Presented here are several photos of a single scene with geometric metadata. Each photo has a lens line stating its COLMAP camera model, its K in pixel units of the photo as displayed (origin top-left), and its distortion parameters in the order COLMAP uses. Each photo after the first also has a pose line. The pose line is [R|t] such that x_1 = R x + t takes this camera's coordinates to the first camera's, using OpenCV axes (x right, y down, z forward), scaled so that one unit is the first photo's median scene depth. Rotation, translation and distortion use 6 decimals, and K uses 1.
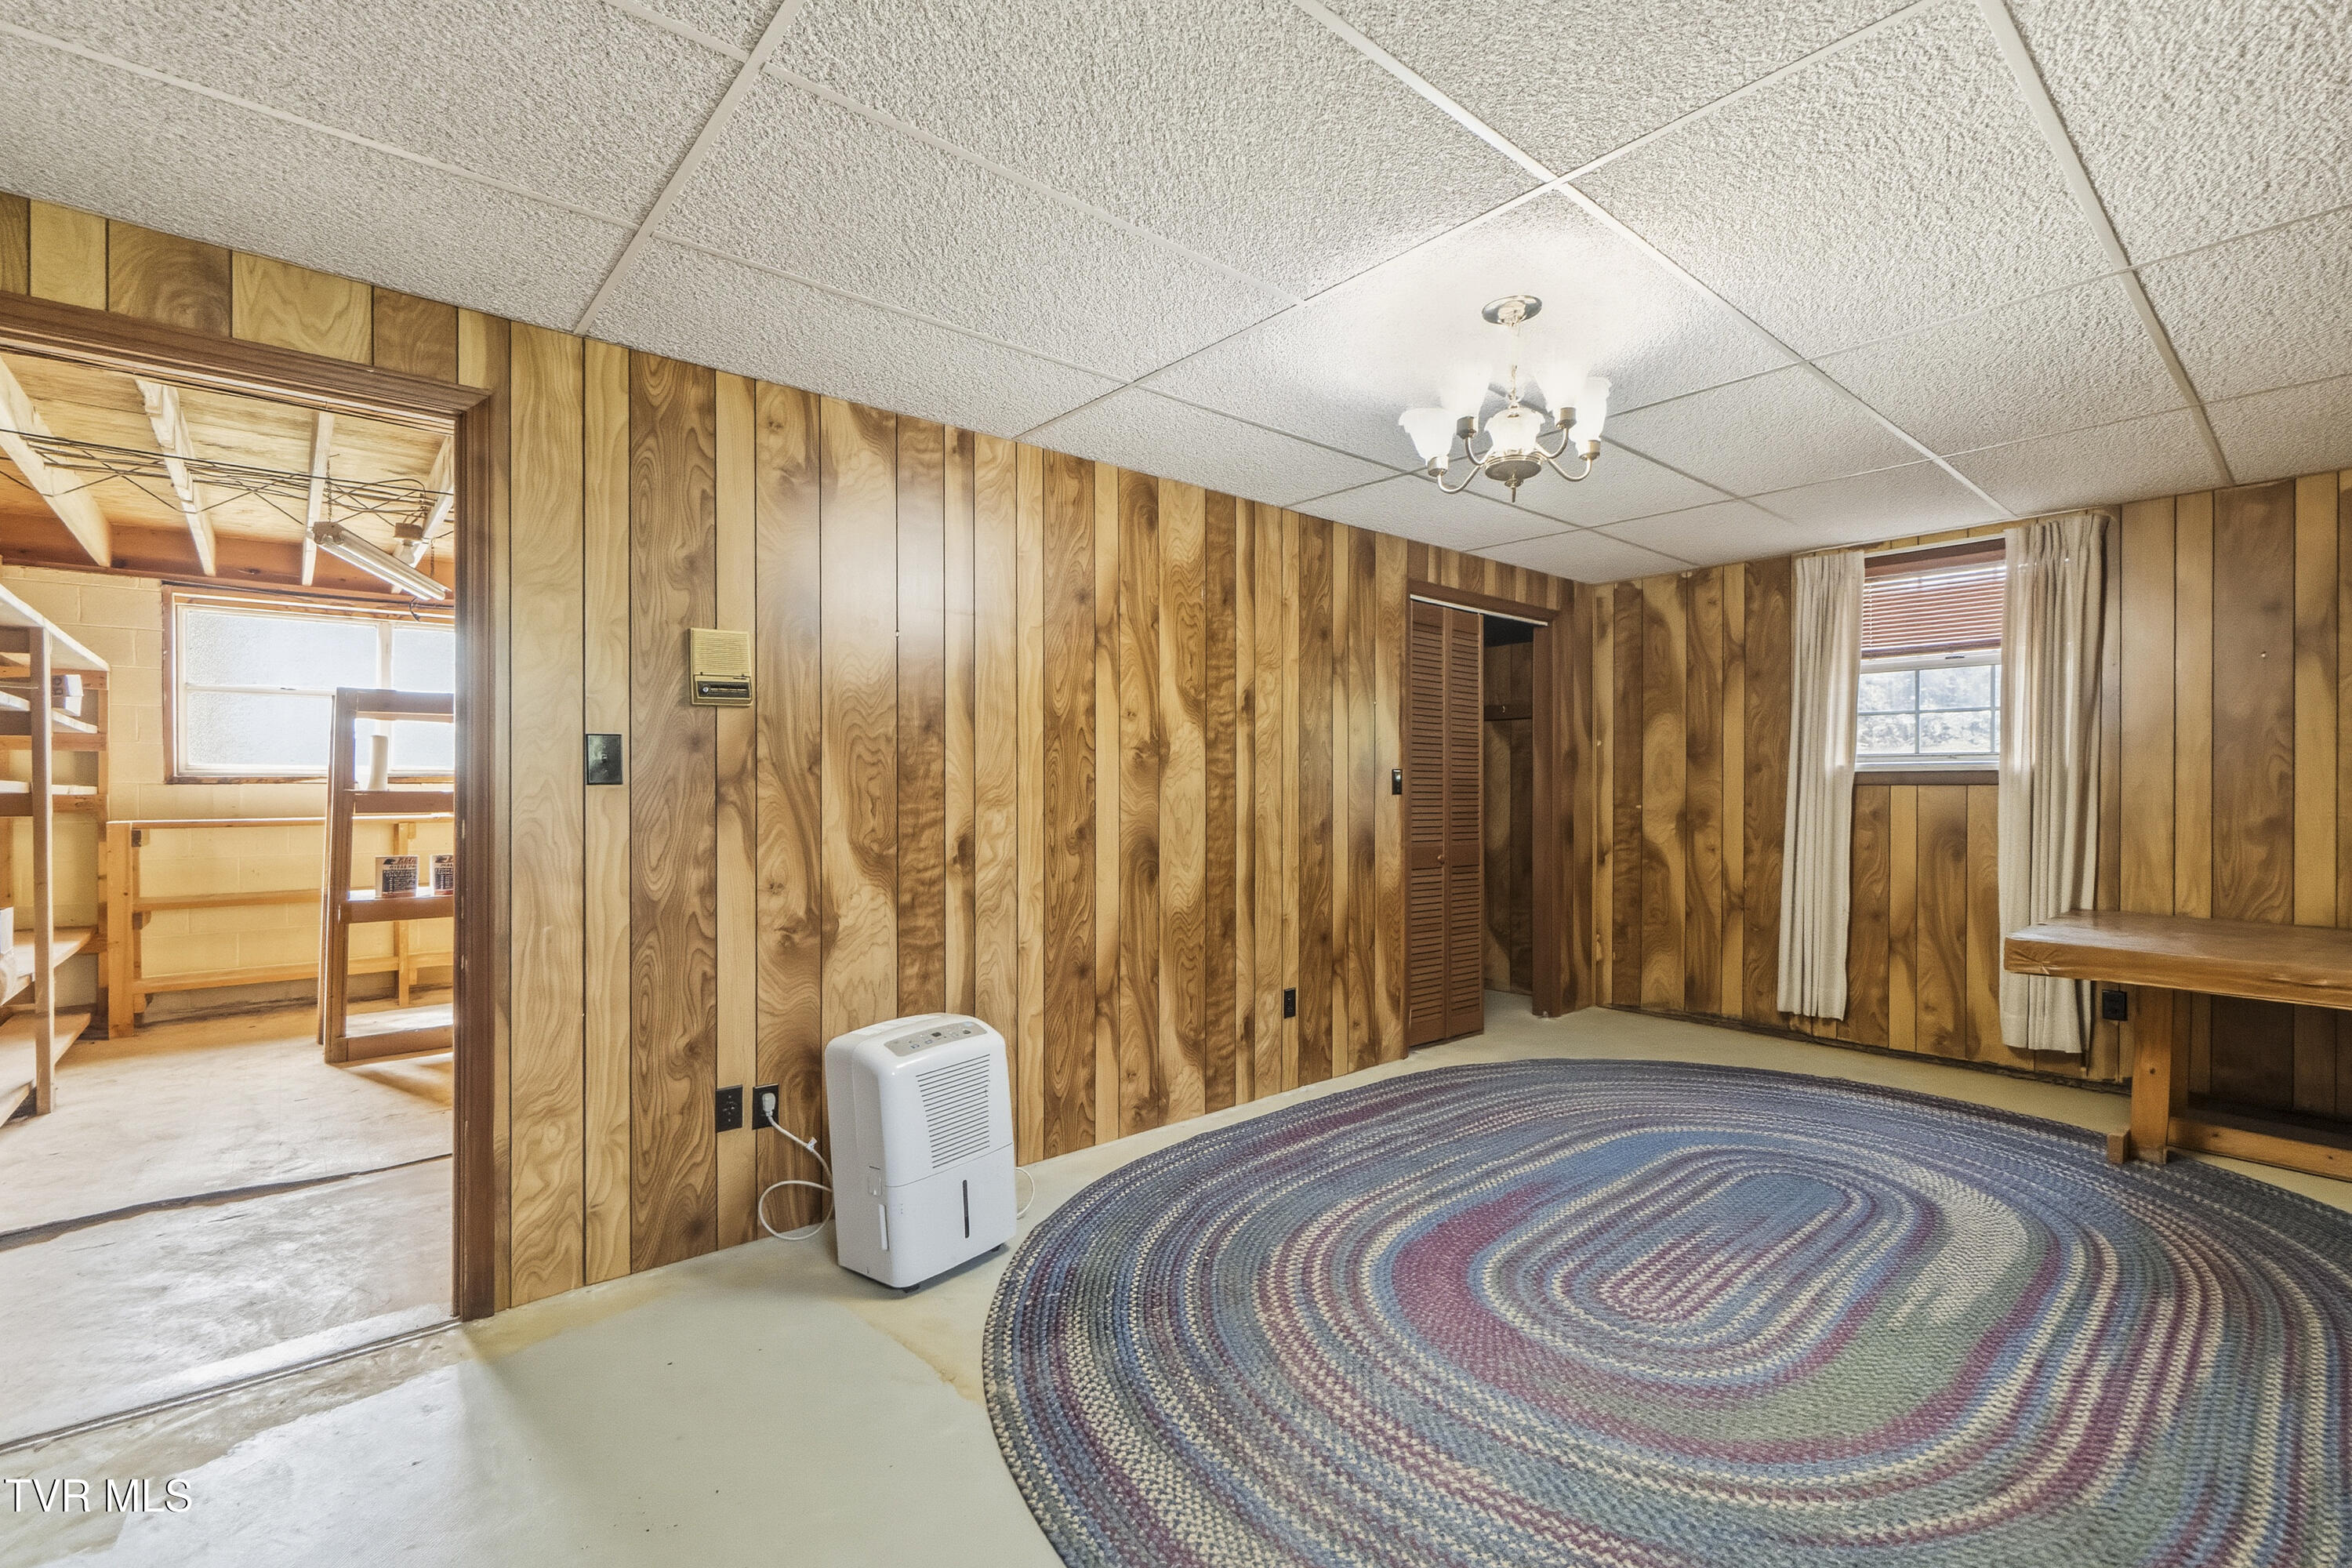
lens RADIAL K [[1027.9, 0, 1150.2], [0, 1027.9, 788.2], [0, 0, 1]] dist [-0.000666, -0.000152]
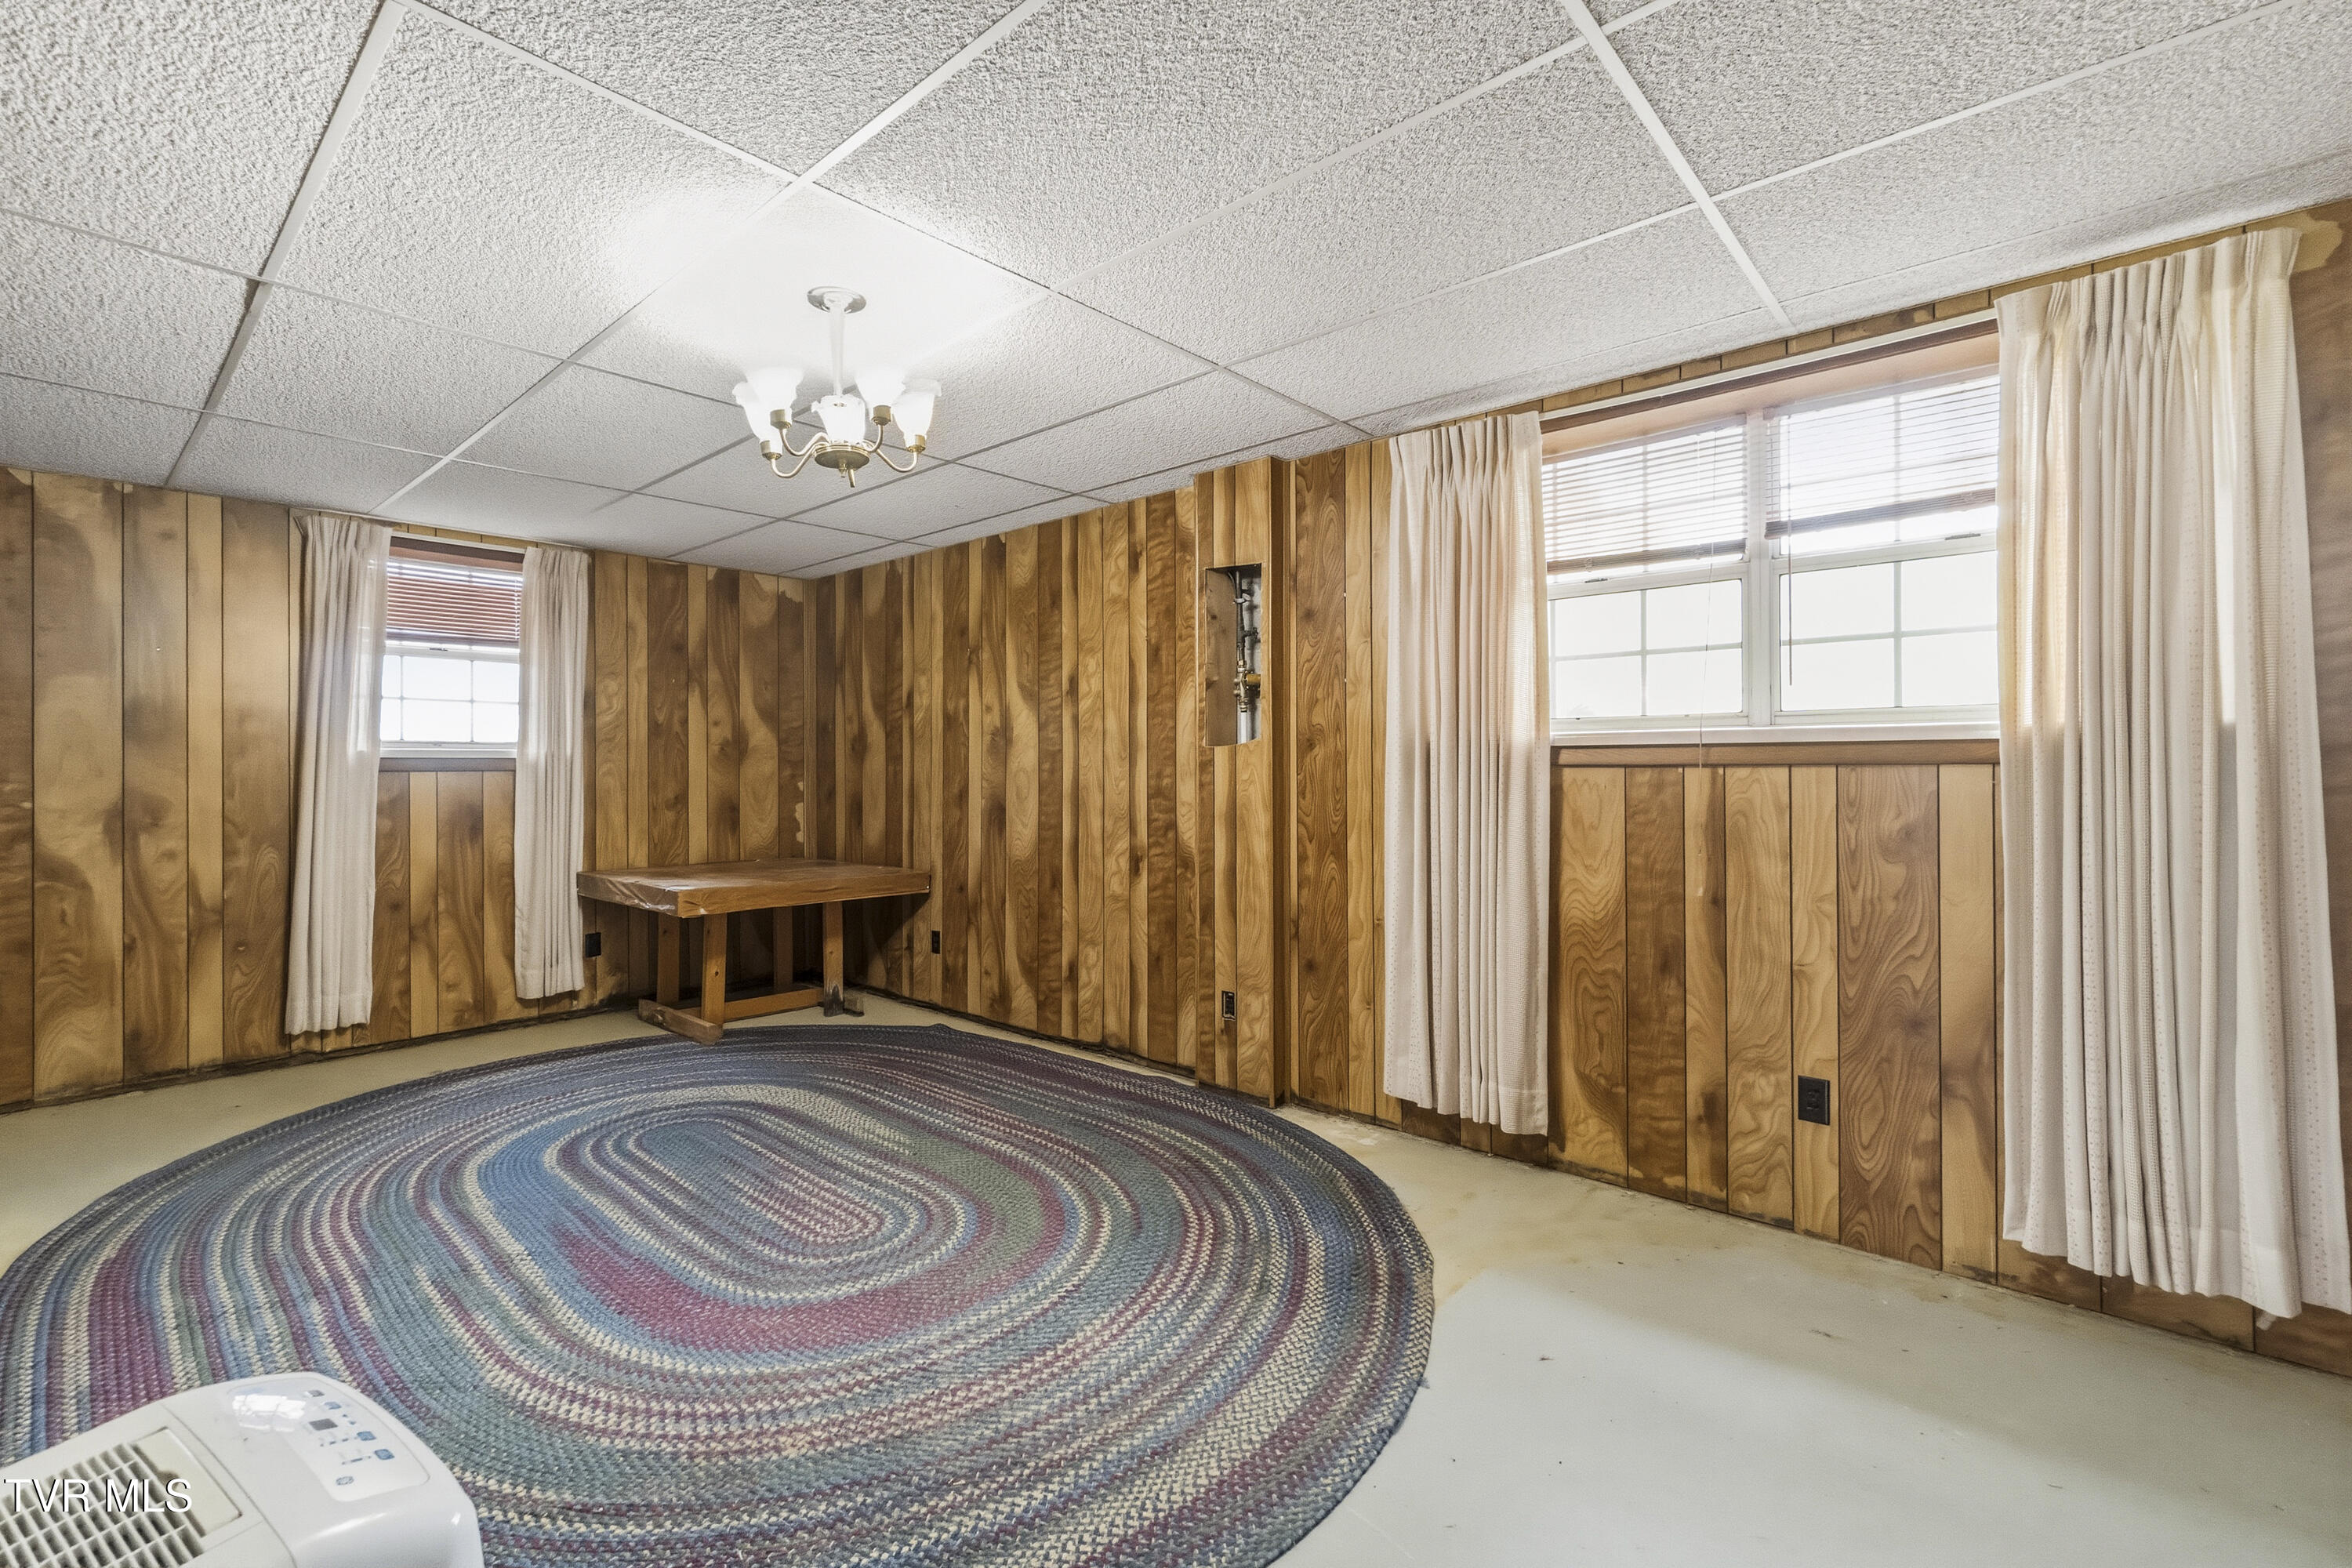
lens RADIAL K [[1027.9, 0, 1150.2], [0, 1027.9, 788.2], [0, 0, 1]] dist [-0.000666, -0.000152]
pose [[-0.133598, -0.017132, 0.990887, -0.420892], [0.008295, 0.999796, 0.018405, 0.000412], [-0.991001, 0.010678, -0.133429, 0.508676]]
